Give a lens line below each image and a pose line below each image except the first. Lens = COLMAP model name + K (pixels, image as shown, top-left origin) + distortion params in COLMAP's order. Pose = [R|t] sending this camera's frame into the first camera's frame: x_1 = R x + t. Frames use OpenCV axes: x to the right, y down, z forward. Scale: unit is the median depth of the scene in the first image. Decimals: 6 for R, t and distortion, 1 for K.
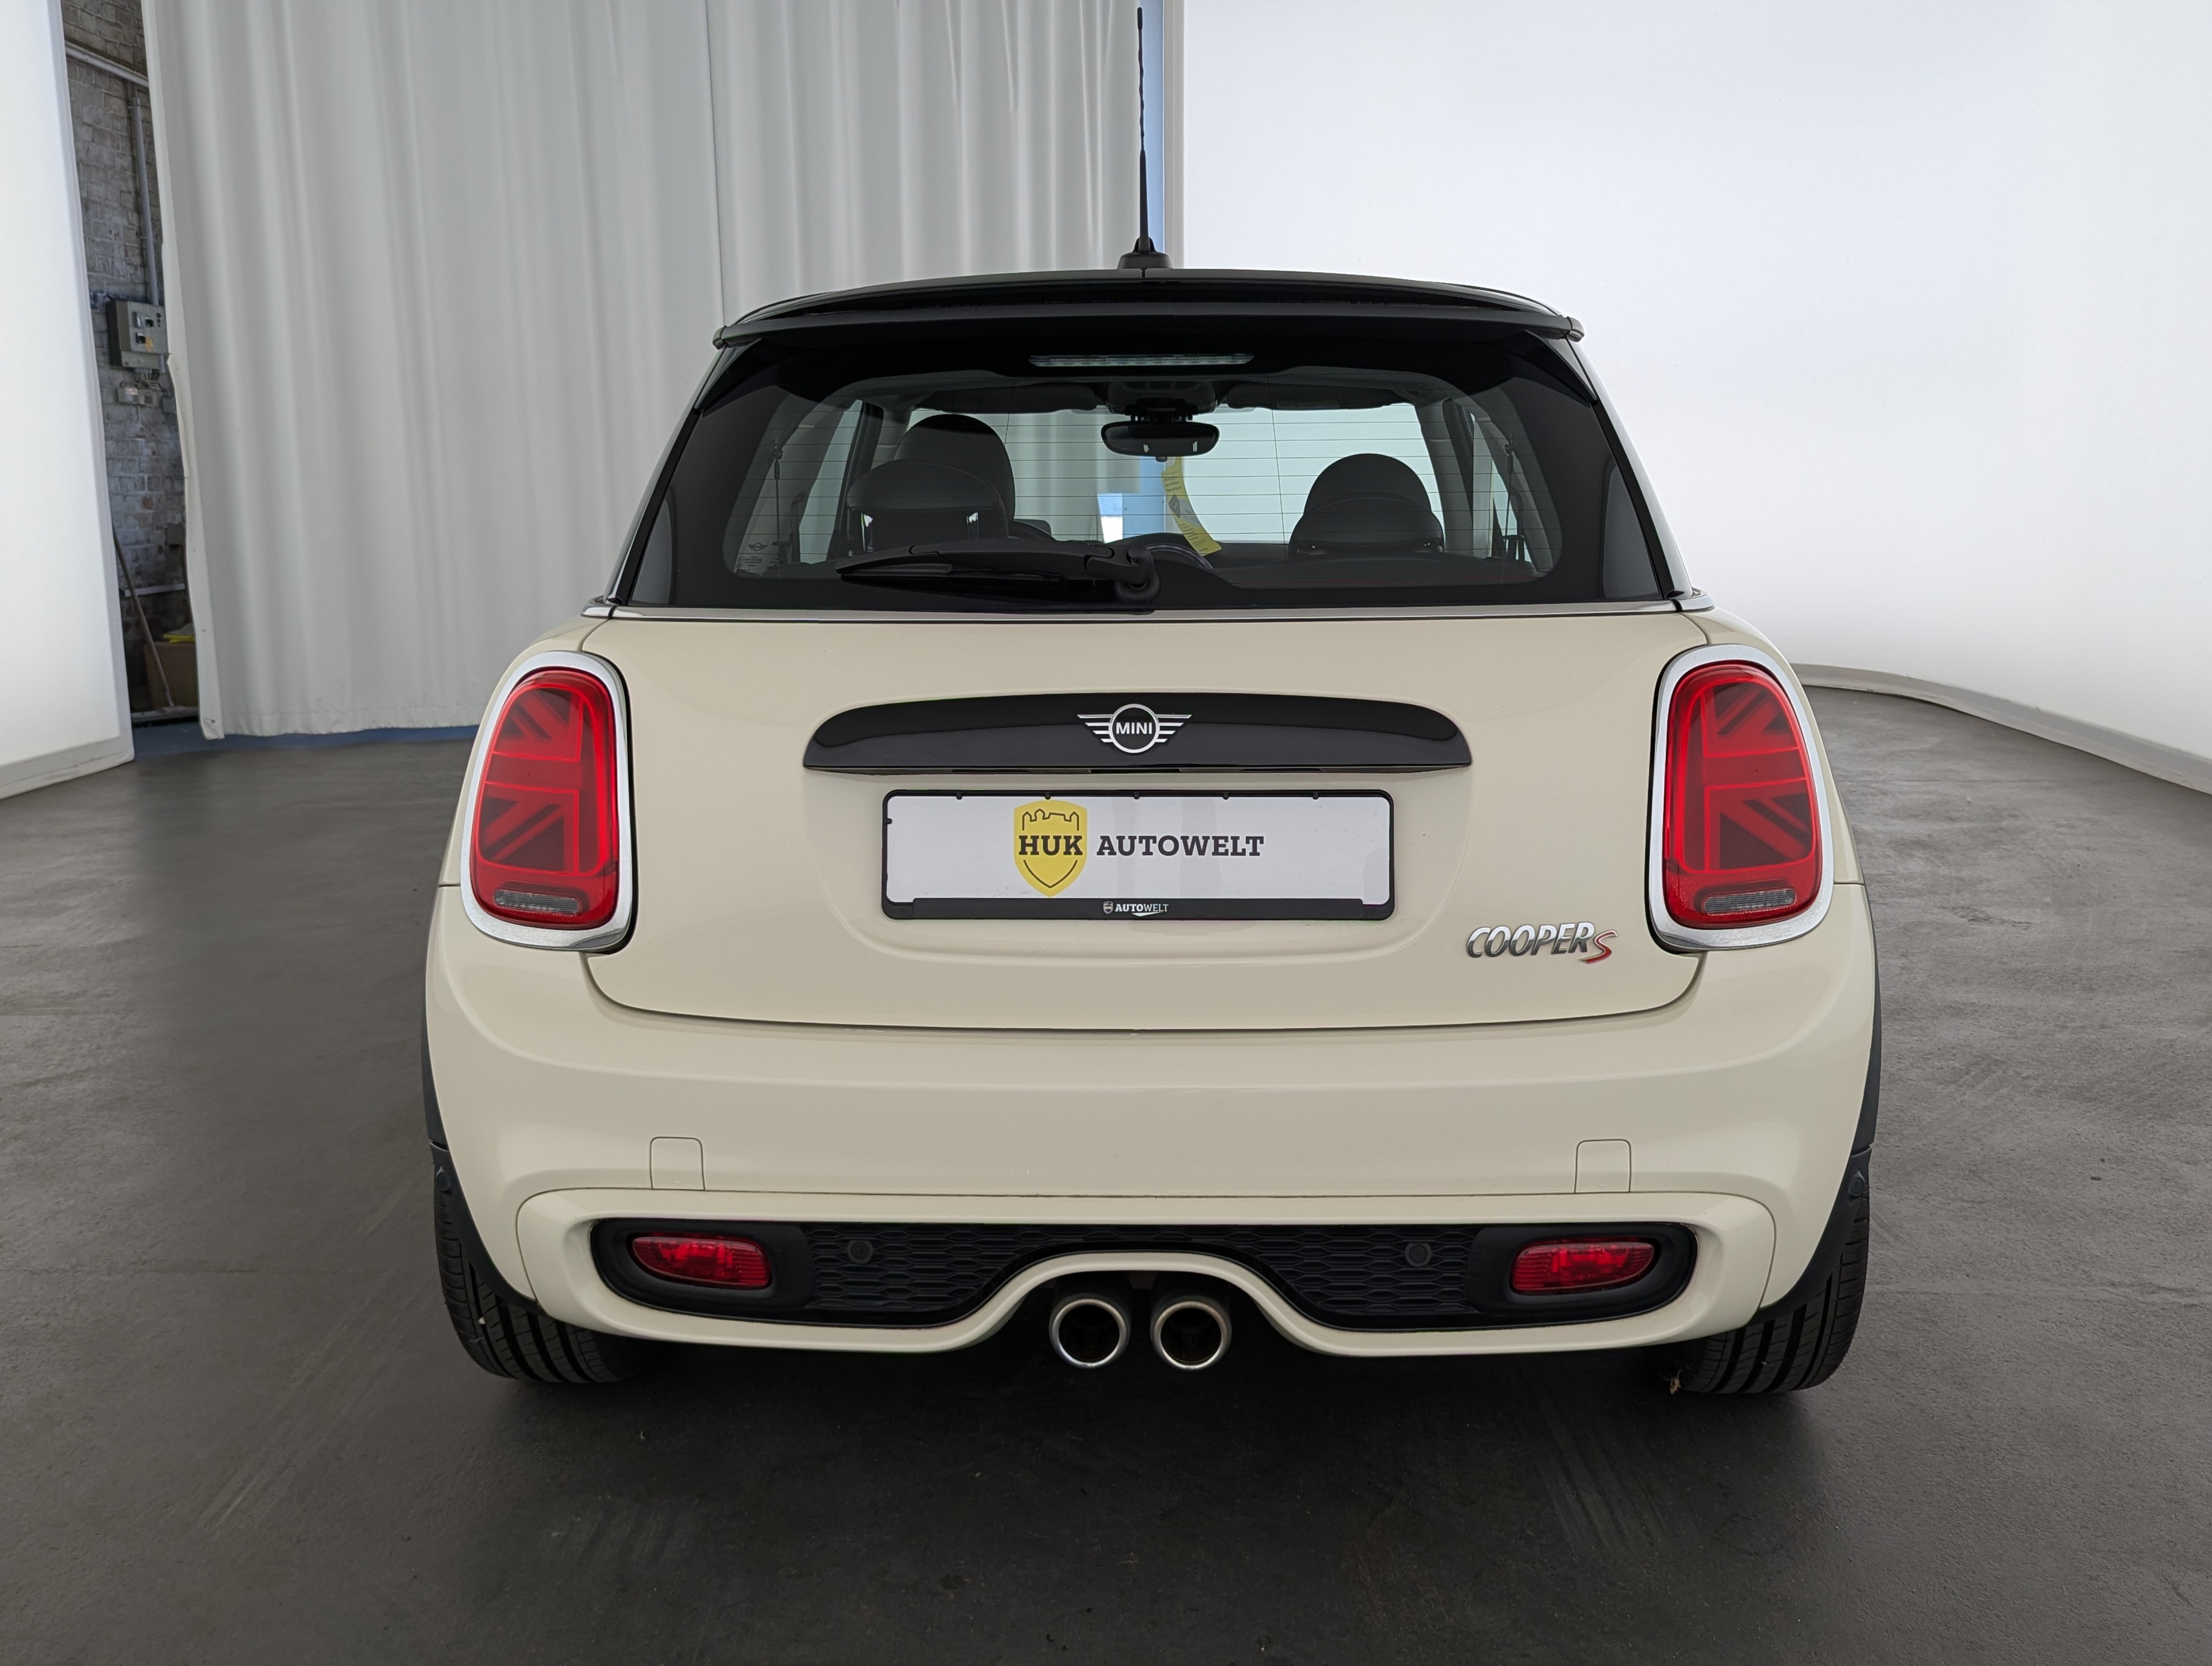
lens RADIAL K [[2034.2, 0, 1138.1], [0, 2034.2, 820.8], [0, 0, 1]] dist [0.049447, -0.007803]
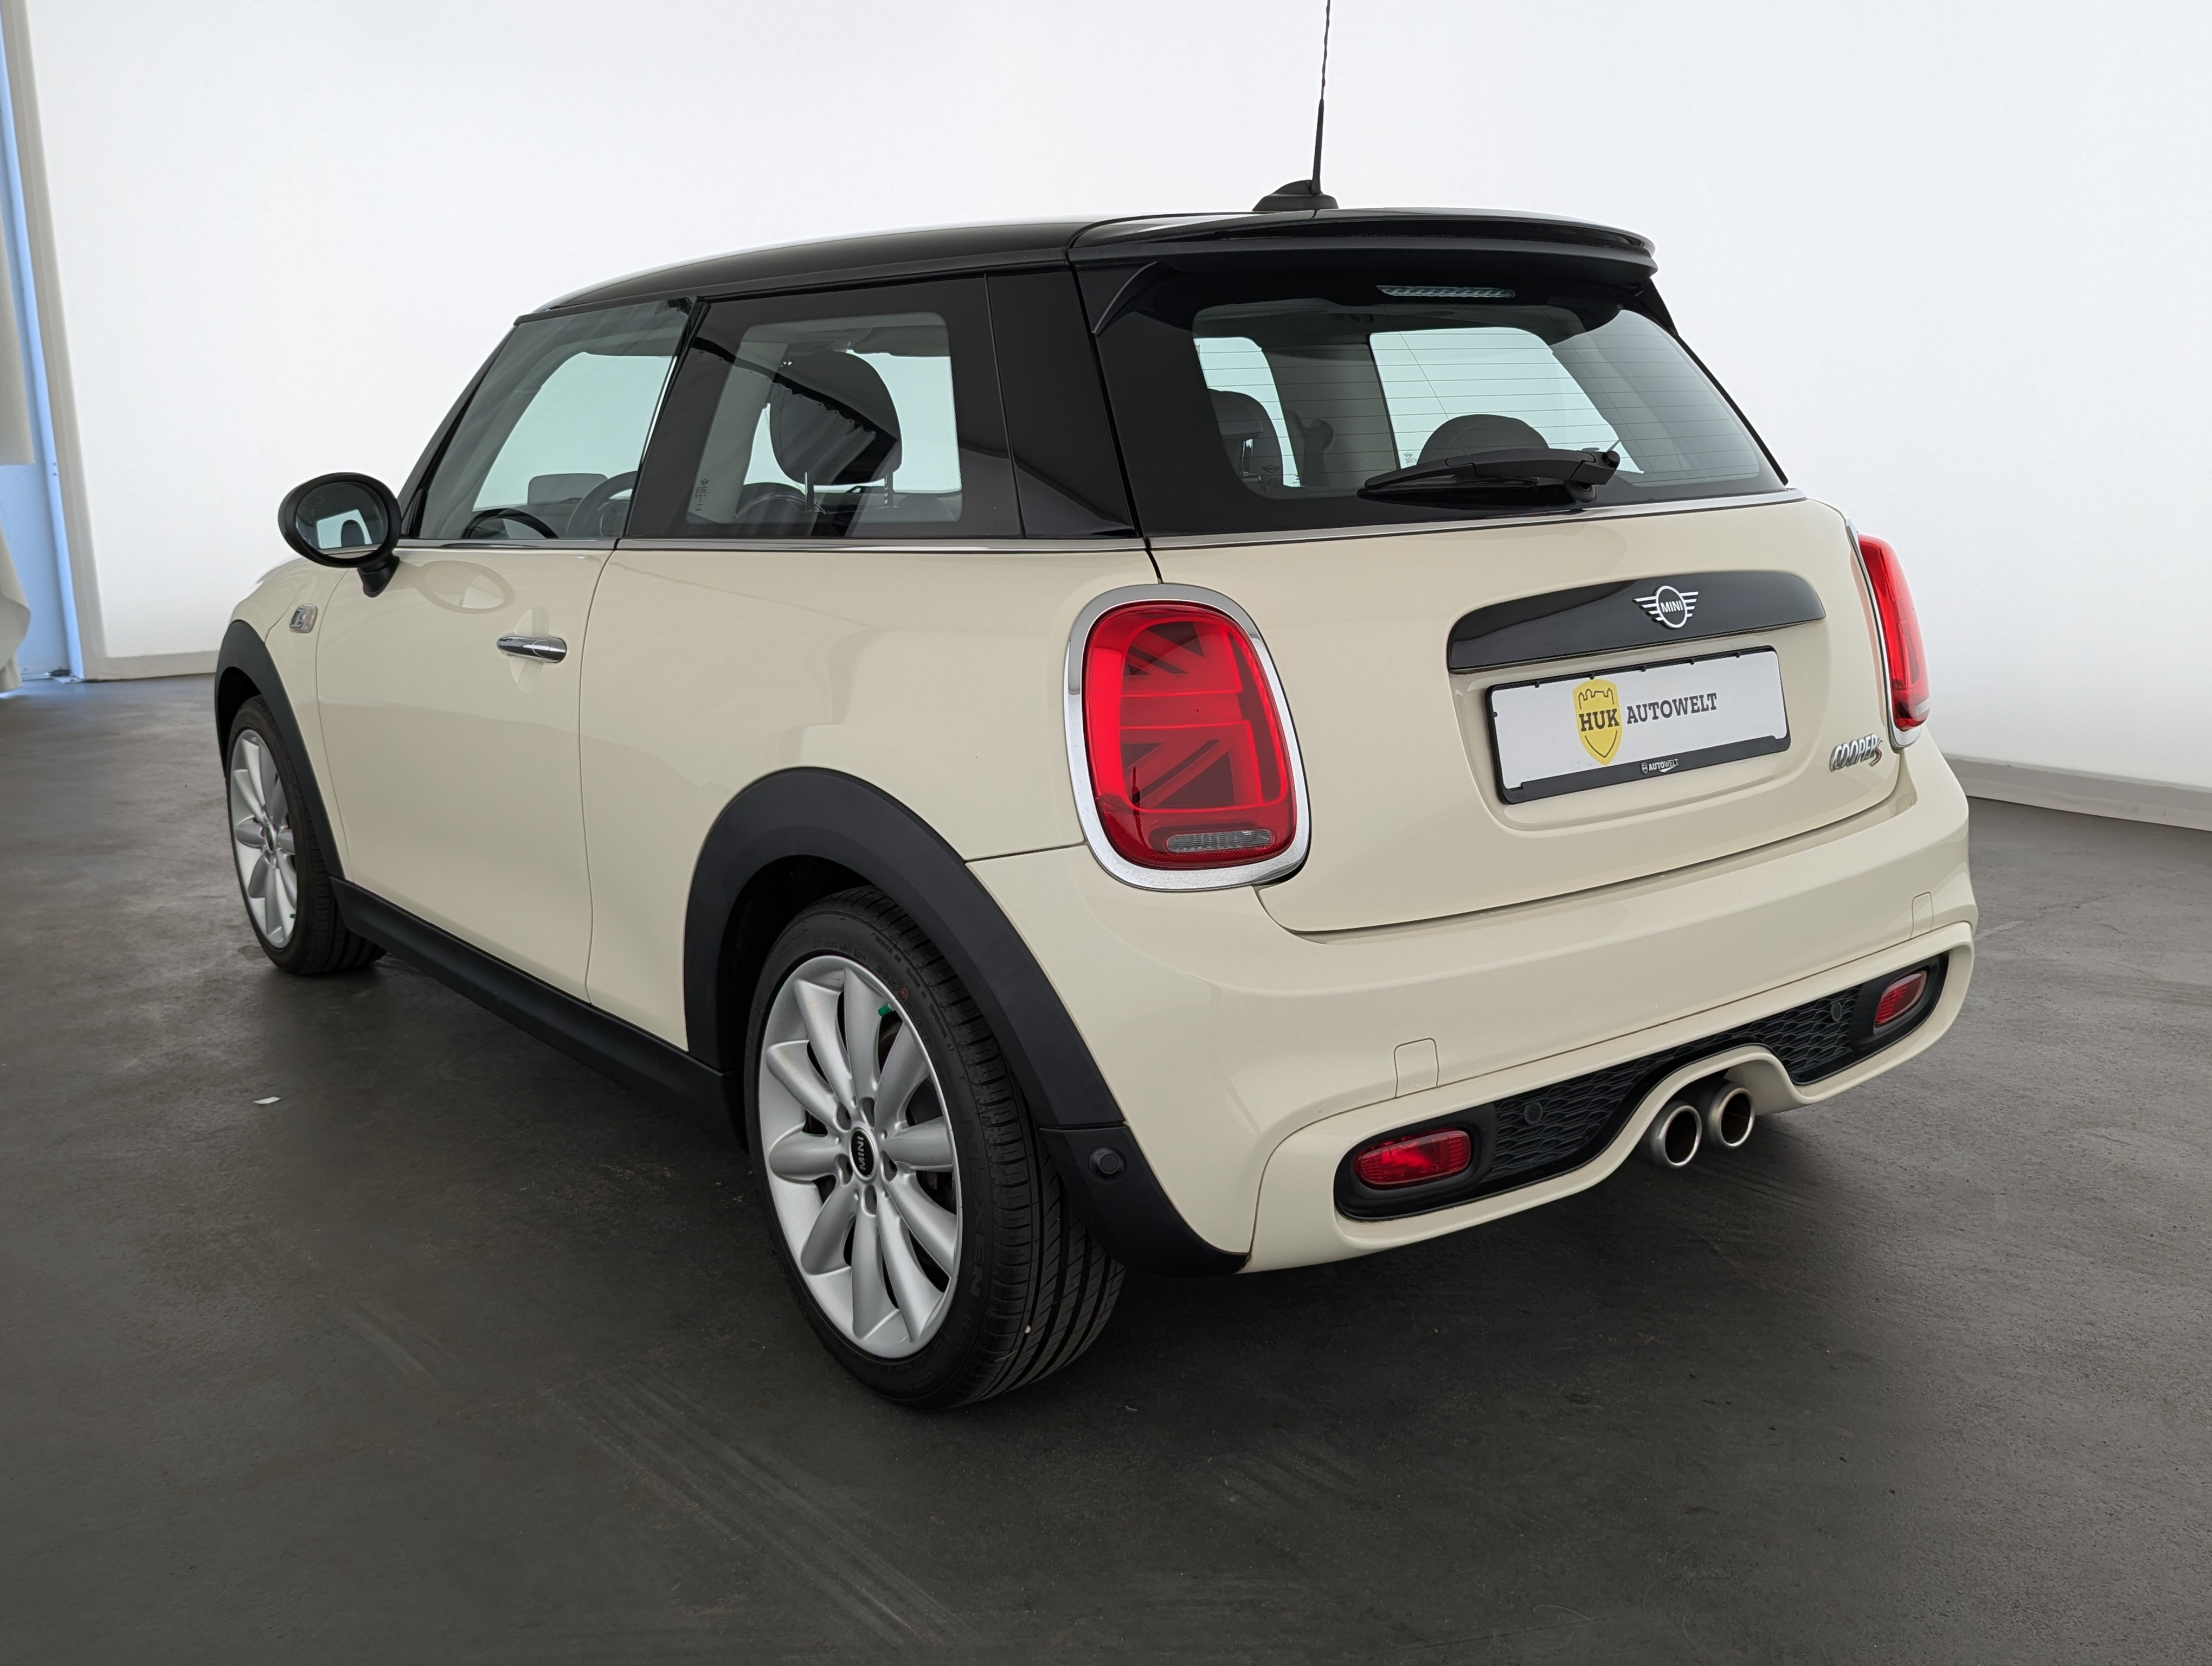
lens RADIAL K [[2034.2, 0, 1138.1], [0, 2034.2, 820.8], [0, 0, 1]] dist [0.049447, -0.007803]
pose [[0.770000, -0.138257, 0.622884, -0.926576], [0.134654, 0.989465, 0.053167, -0.026395], [-0.623673, 0.042935, 0.780505, 0.277896]]
